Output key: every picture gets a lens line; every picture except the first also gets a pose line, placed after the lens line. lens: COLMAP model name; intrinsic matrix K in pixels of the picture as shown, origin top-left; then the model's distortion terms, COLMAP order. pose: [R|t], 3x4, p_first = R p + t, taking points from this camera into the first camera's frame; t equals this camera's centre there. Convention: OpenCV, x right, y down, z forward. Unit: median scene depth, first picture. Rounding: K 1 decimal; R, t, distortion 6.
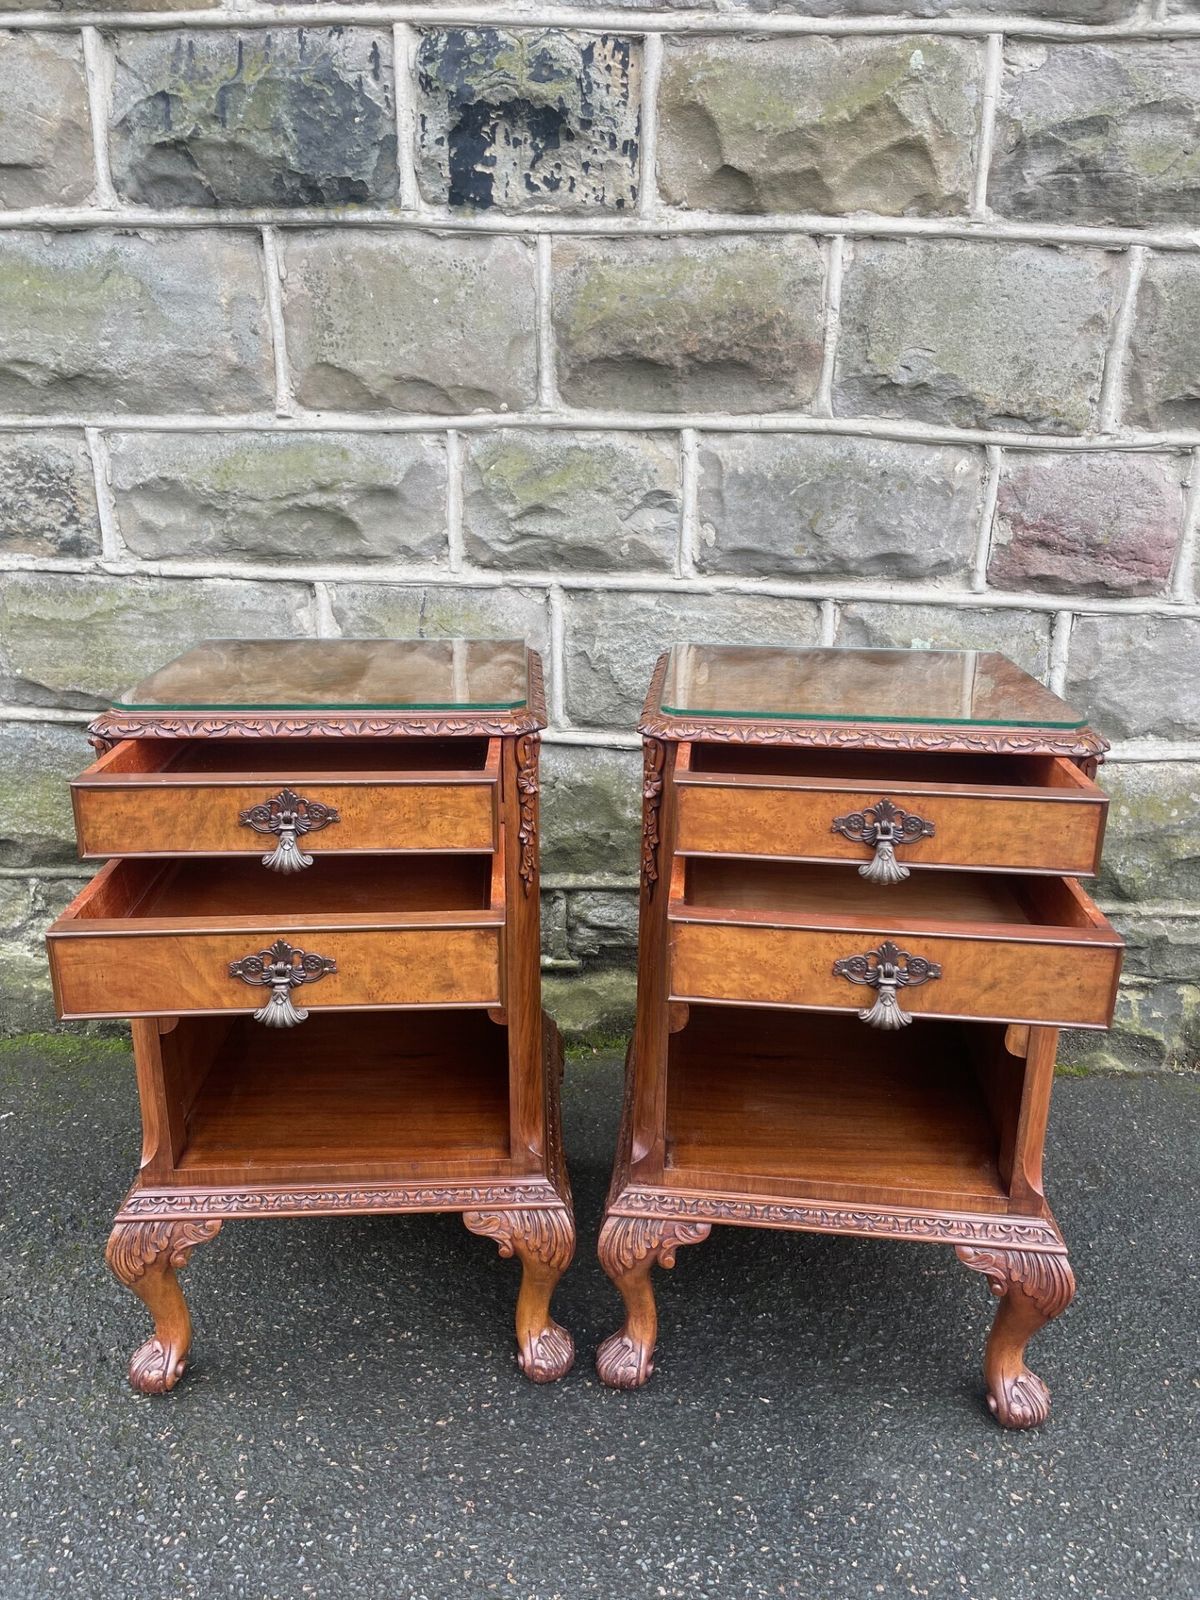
lens RADIAL K [[1212.8, 0, 591.5], [0, 1212.8, 806.5], [0, 0, 1]] dist [0.085530, -0.118596]
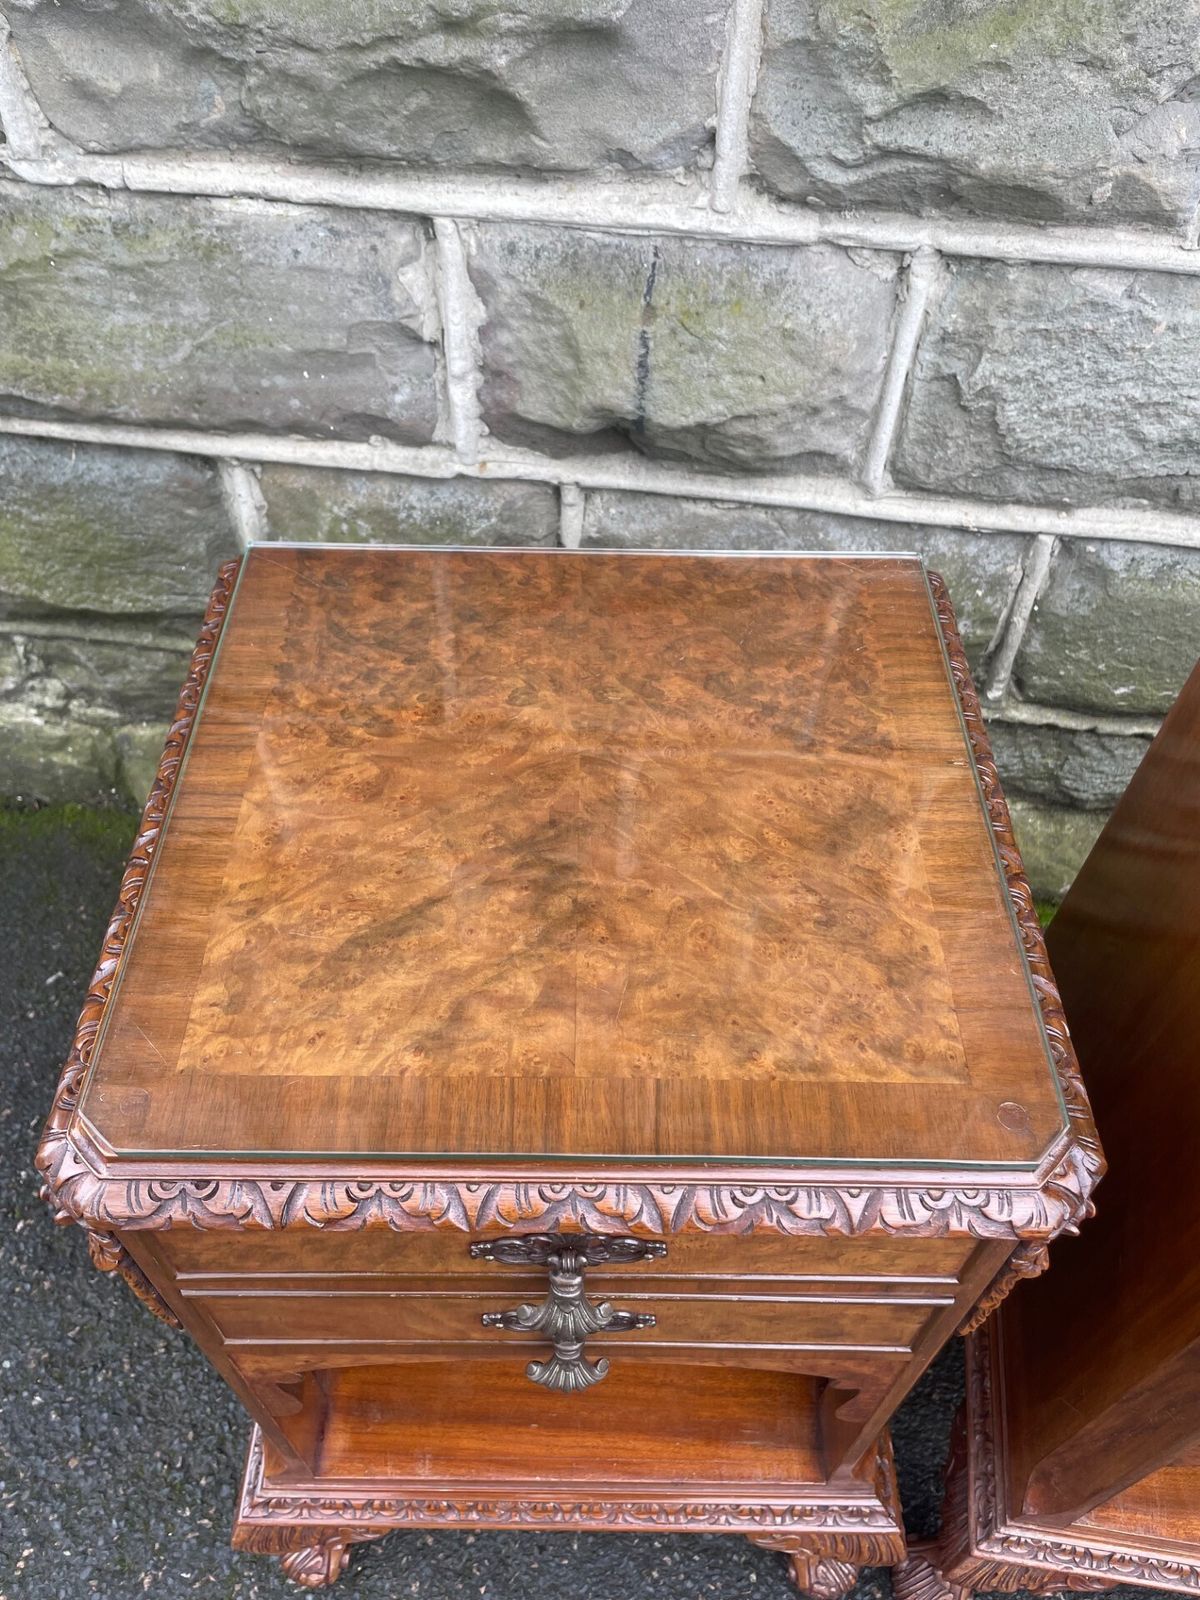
lens RADIAL K [[1223.2, 0, 593.0], [0, 1223.2, 814.4], [0, 0, 1]] dist [0.082249, -0.120600]
pose [[0.998036, 0.054803, -0.030341, -0.138999], [-0.029404, 0.837541, 0.545583, -0.265846], [0.055312, -0.543620, 0.837507, 0.468423]]
